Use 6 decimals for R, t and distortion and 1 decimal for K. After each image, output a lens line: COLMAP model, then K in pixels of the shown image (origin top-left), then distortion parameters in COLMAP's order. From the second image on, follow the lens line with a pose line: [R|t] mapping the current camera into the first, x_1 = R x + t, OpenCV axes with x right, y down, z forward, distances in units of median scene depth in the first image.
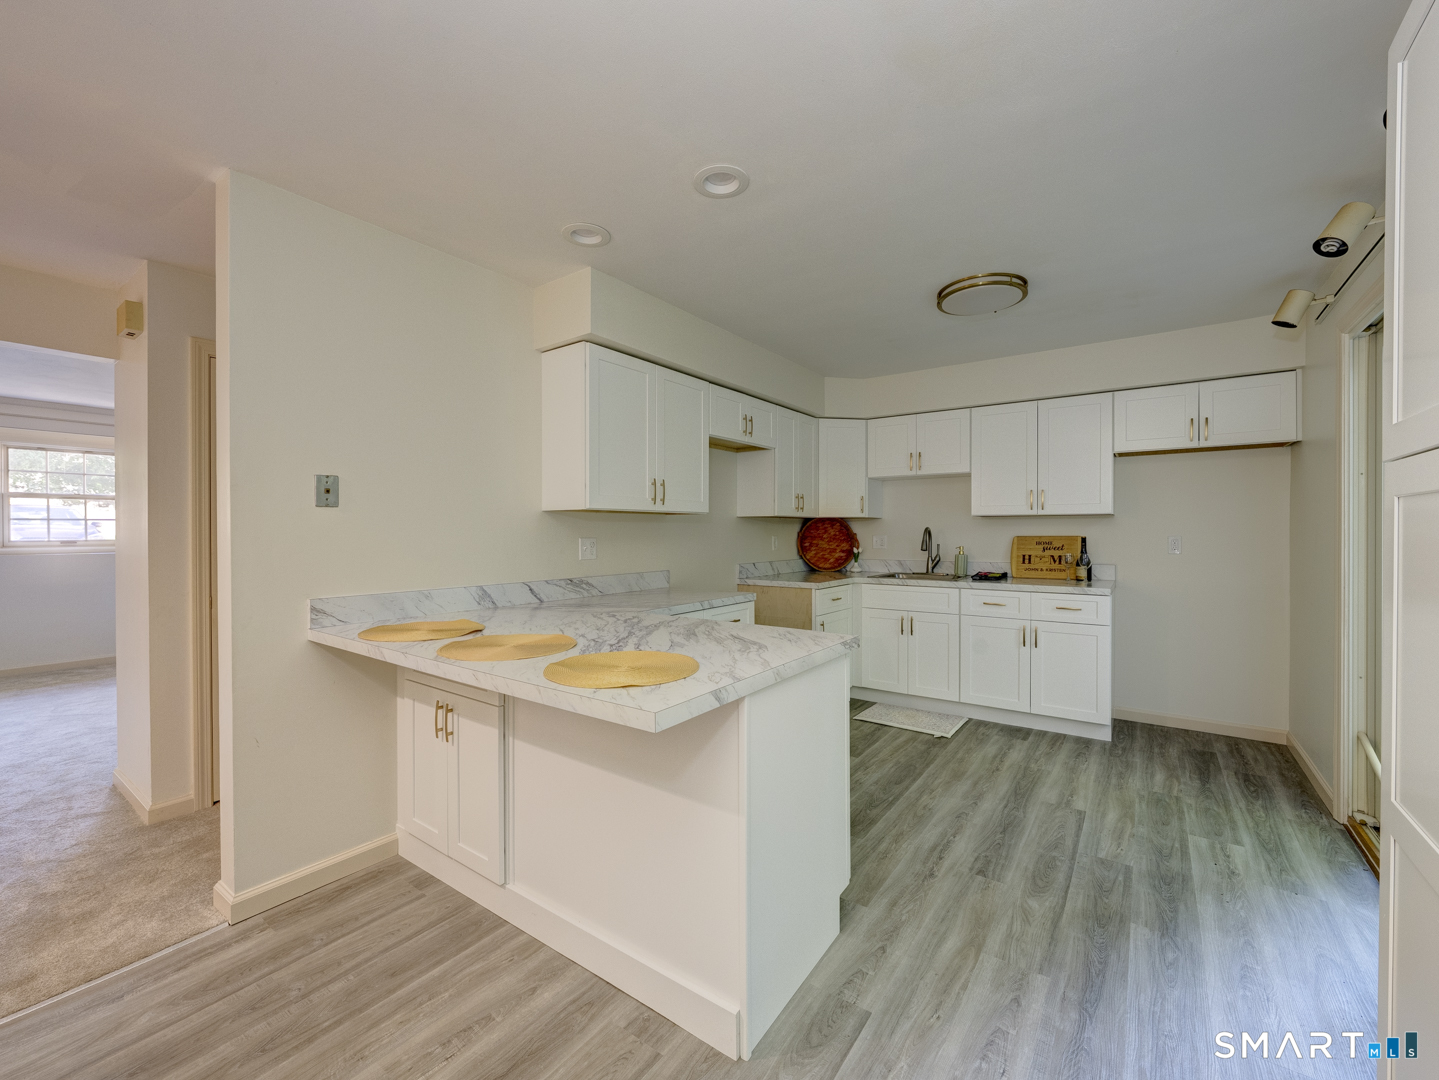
lens RADIAL K [[603.0, 0, 714.6], [0, 603.0, 539.4], [0, 0, 1]] dist [-0.008538, 0.000852]
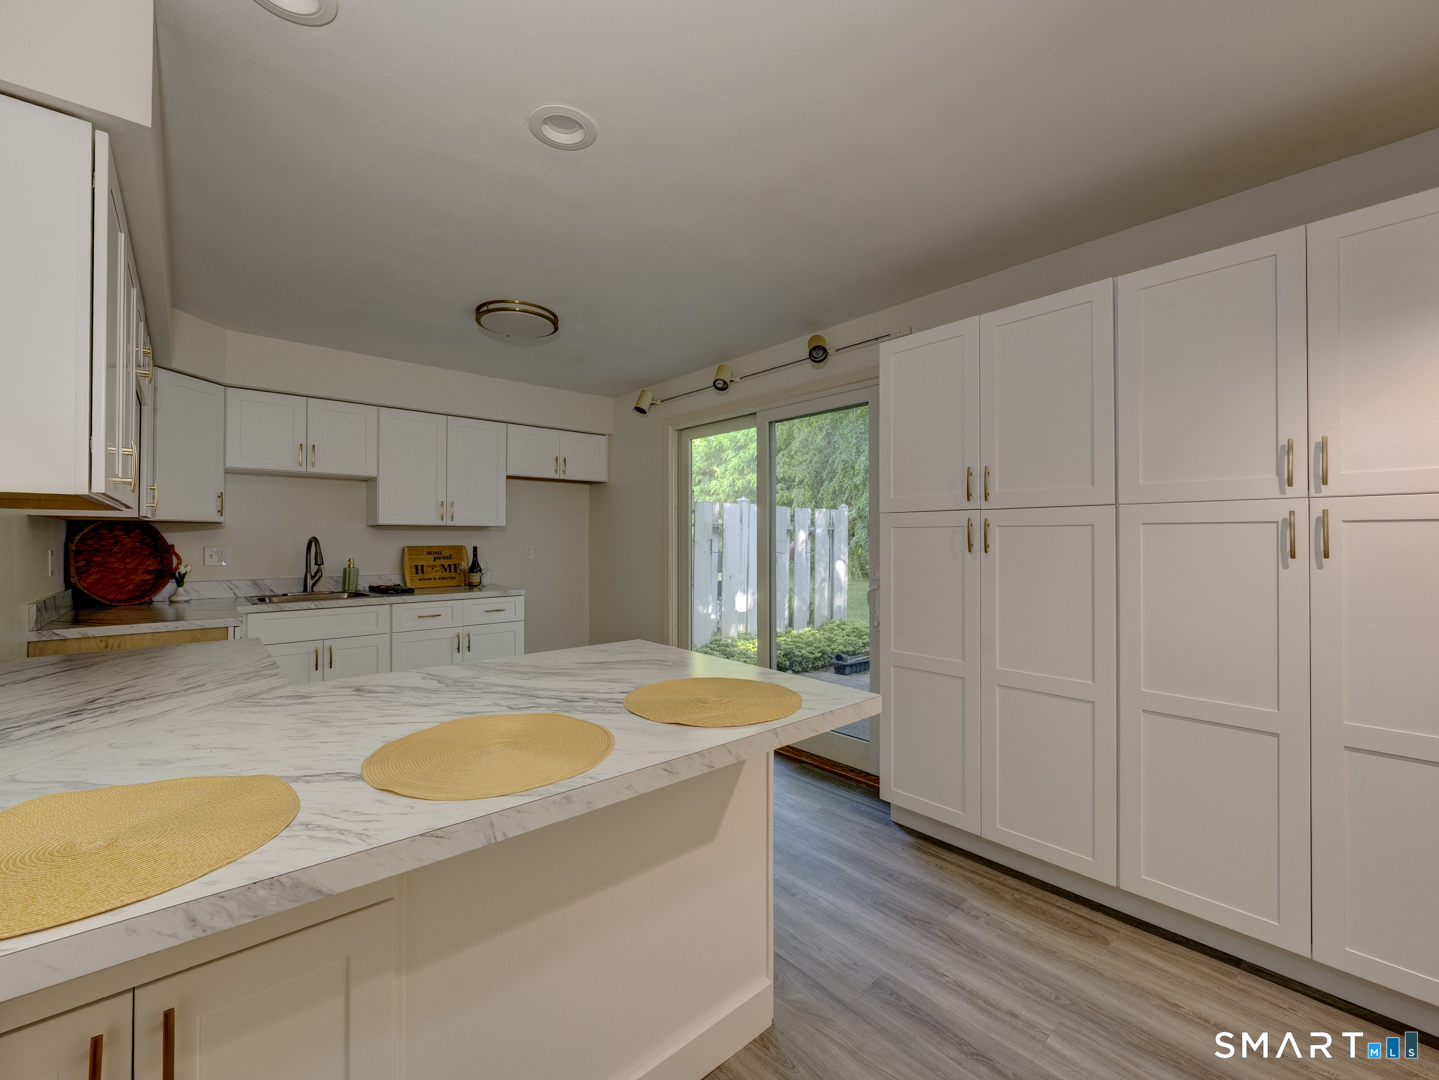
lens RADIAL K [[603.0, 0, 728.5], [0, 603.0, 533.9], [0, 0, 1]] dist [-0.008538, 0.000852]
pose [[0.205820, 0.012931, 0.978505, -0.378996], [0.016364, 0.999727, -0.016654, -0.000969], [-0.978453, 0.019440, 0.205552, 0.311297]]
